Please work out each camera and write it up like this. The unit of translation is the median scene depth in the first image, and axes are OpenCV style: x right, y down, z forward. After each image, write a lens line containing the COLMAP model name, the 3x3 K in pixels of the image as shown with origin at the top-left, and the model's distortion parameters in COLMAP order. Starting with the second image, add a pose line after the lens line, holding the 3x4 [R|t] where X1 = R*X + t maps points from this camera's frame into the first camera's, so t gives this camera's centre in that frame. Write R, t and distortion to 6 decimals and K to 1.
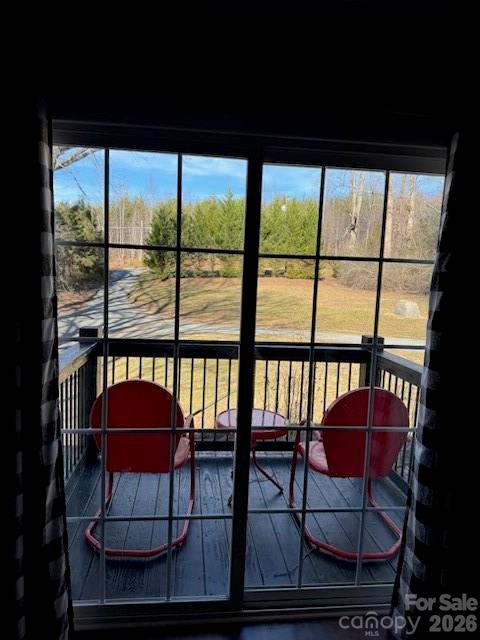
lens RADIAL K [[452.1, 0, 240.0], [0, 452.1, 320.0], [0, 0, 1]] dist [0.123503, -0.162106]
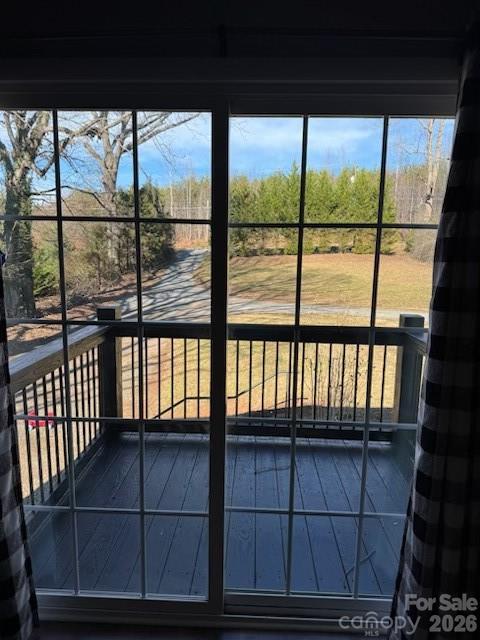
lens RADIAL K [[452.1, 0, 240.0], [0, 452.1, 320.0], [0, 0, 1]] dist [0.123503, -0.162106]
pose [[0.988349, -0.000794, -0.152199, 0.184208], [0.008005, 0.998874, 0.046770, -0.000707], [0.151991, -0.047443, 0.987243, 0.125614]]
